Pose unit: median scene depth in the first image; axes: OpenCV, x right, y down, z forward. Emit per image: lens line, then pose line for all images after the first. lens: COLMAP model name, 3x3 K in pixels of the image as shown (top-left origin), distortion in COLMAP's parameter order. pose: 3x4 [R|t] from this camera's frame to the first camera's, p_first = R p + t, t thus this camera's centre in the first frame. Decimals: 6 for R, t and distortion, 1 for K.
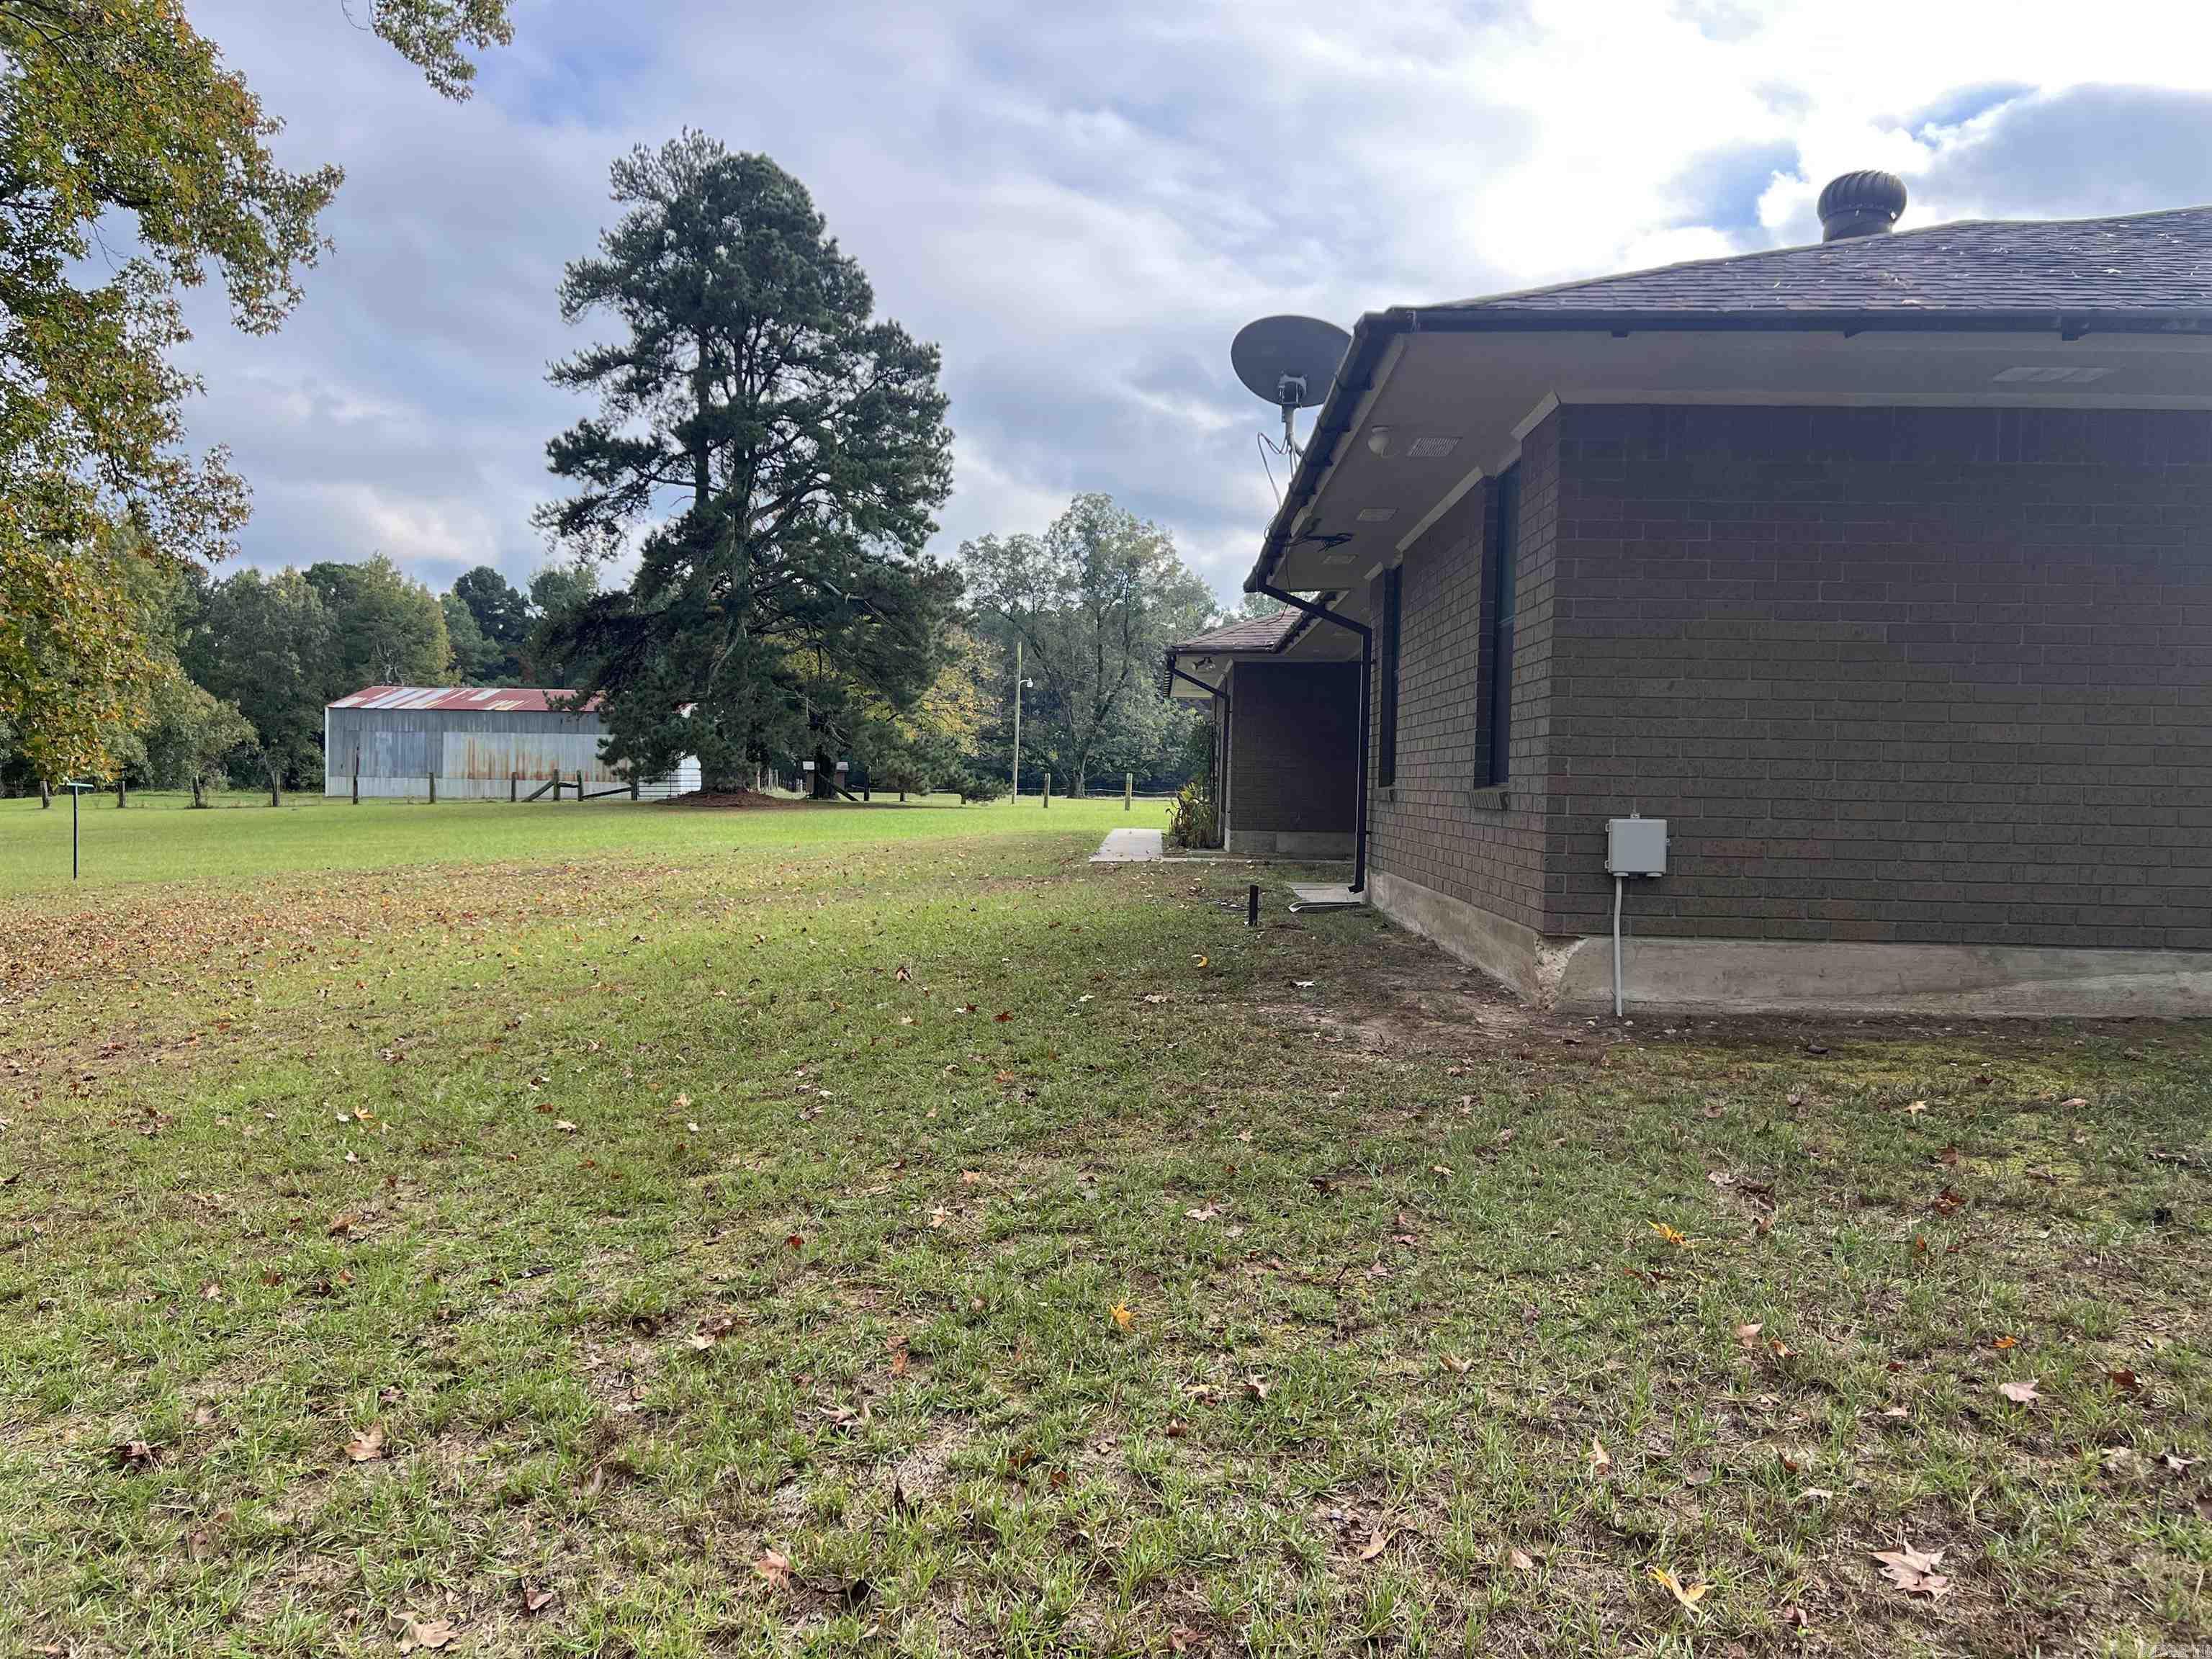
lens RADIAL K [[1675.5, 0, 1106.0], [0, 1675.5, 829.5], [0, 0, 1]] dist [0.049680, -0.045556]
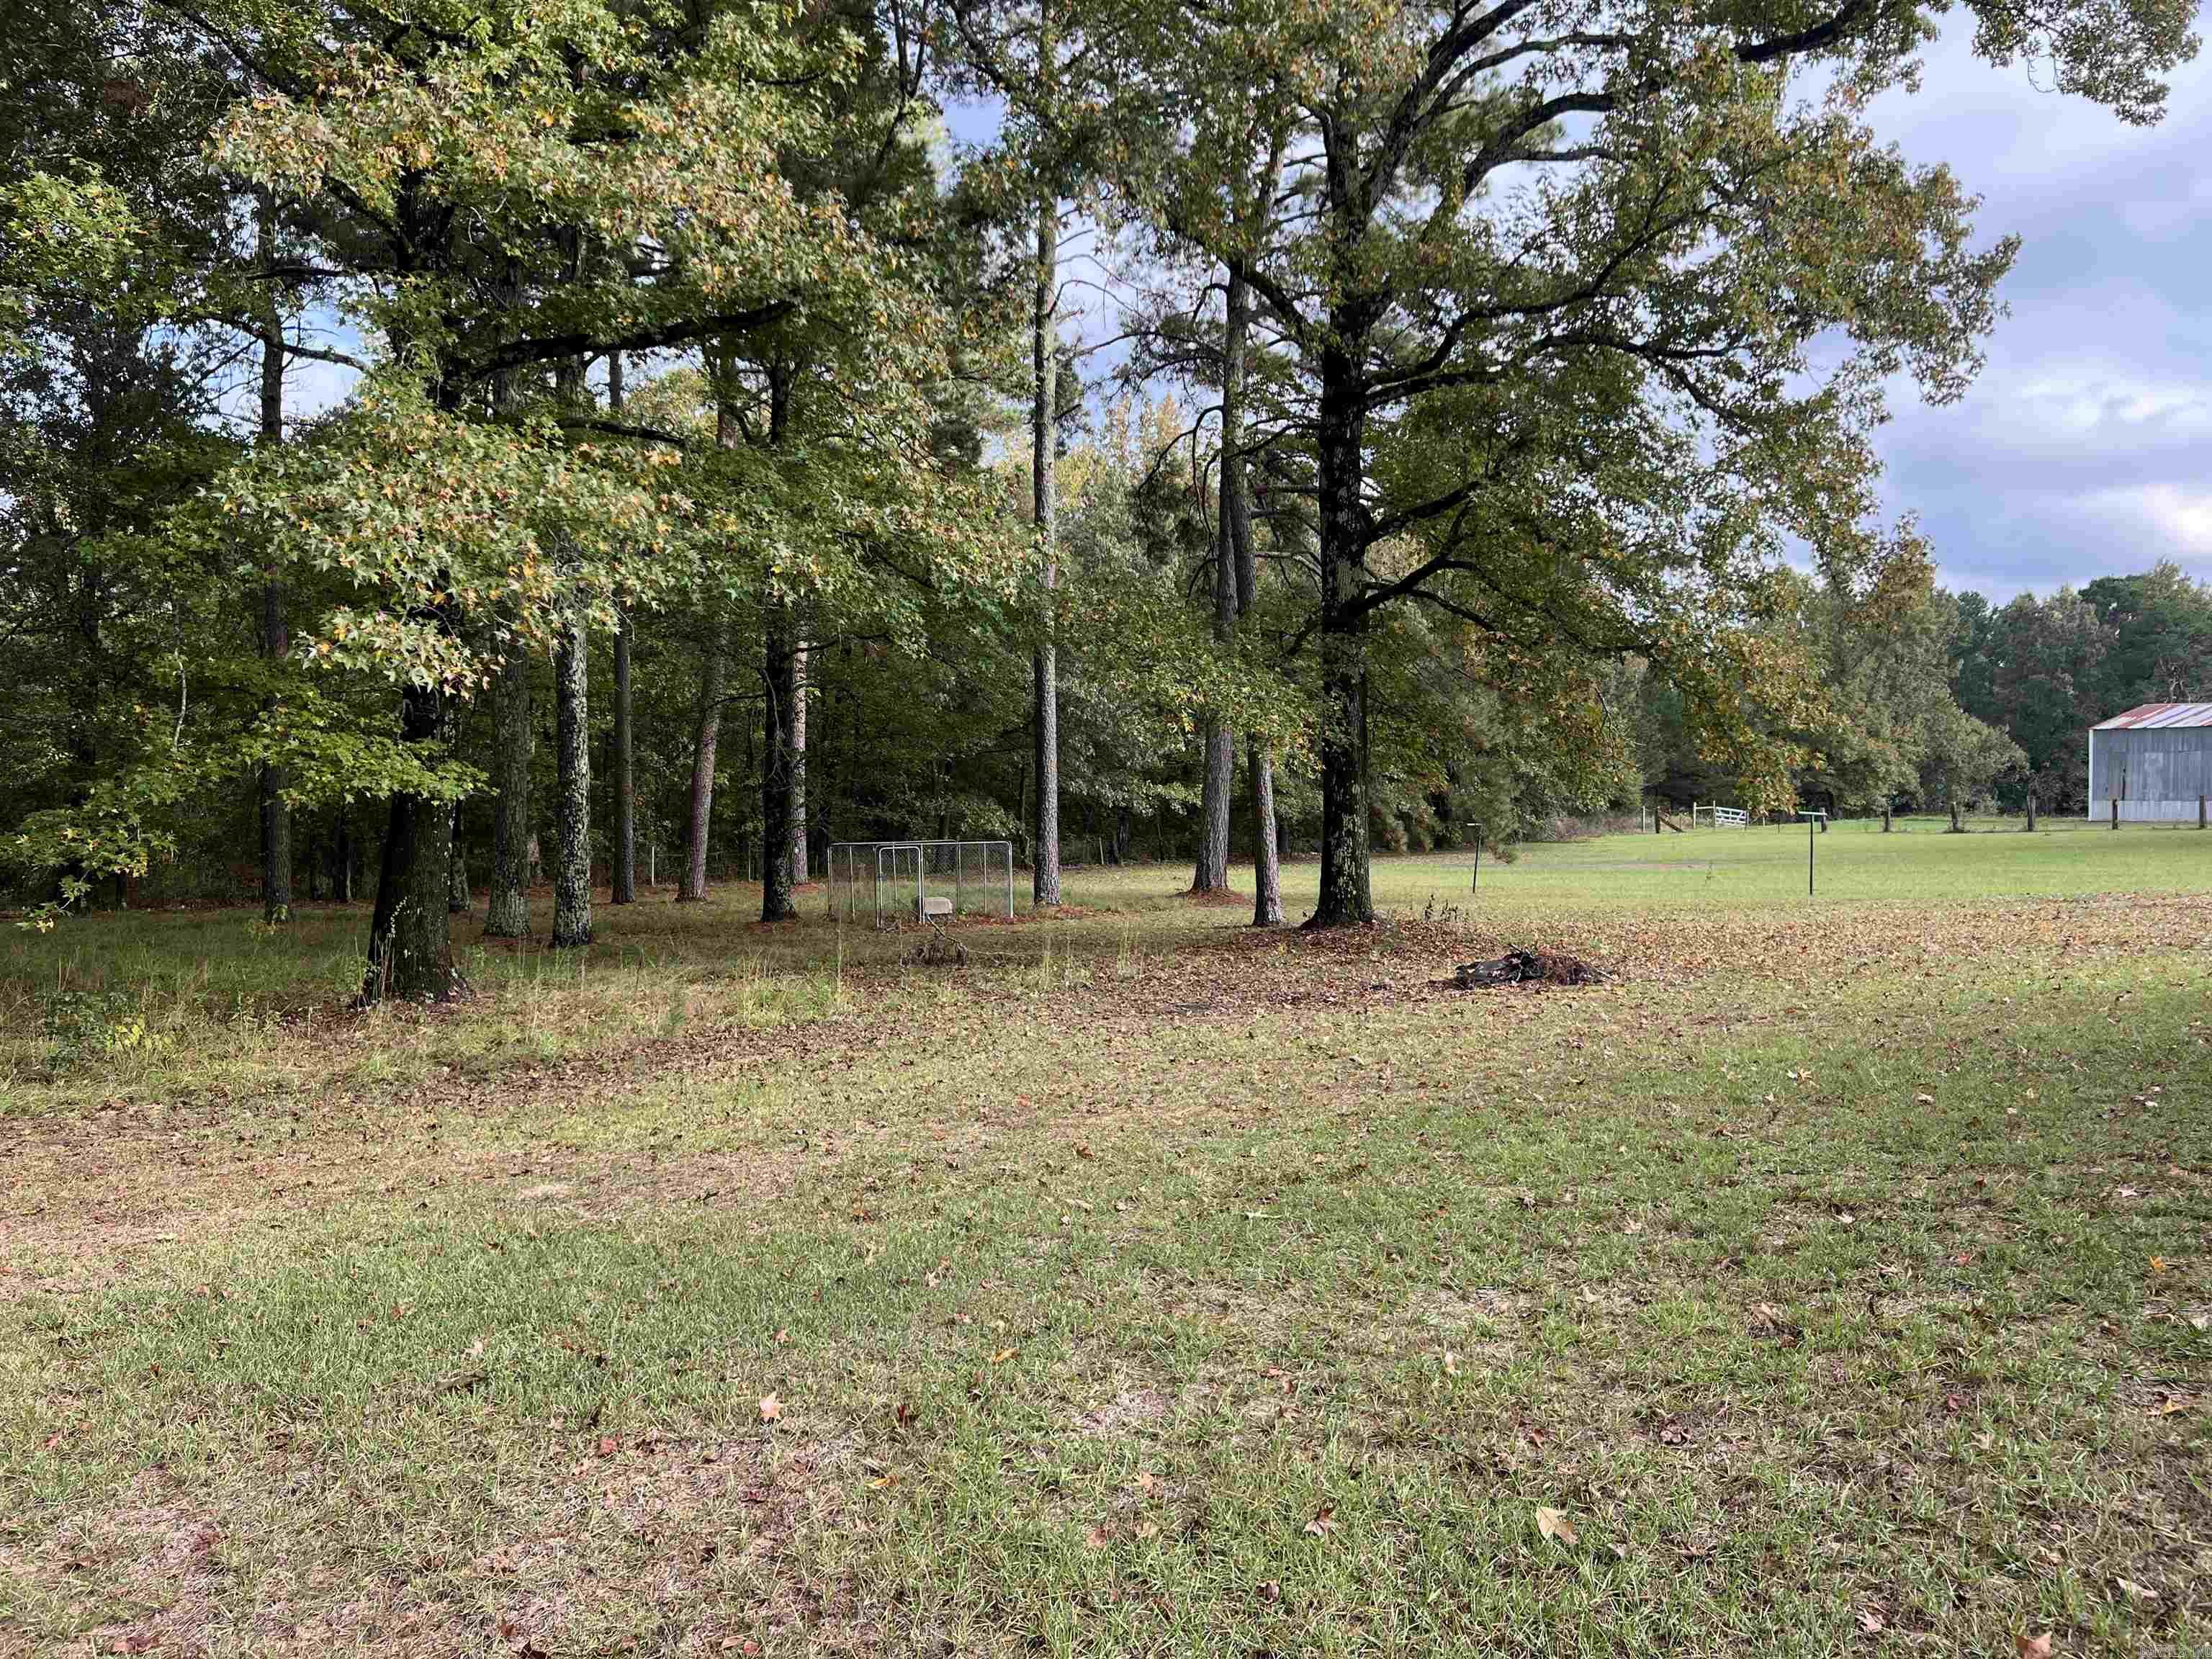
lens RADIAL K [[1675.5, 0, 1106.0], [0, 1675.5, 829.5], [0, 0, 1]] dist [0.049680, -0.045556]
pose [[0.560953, 0.003101, -0.827842, 0.099300], [-0.014236, 0.999881, -0.005901, -0.002562], [0.827725, 0.015096, 0.560930, -0.058464]]
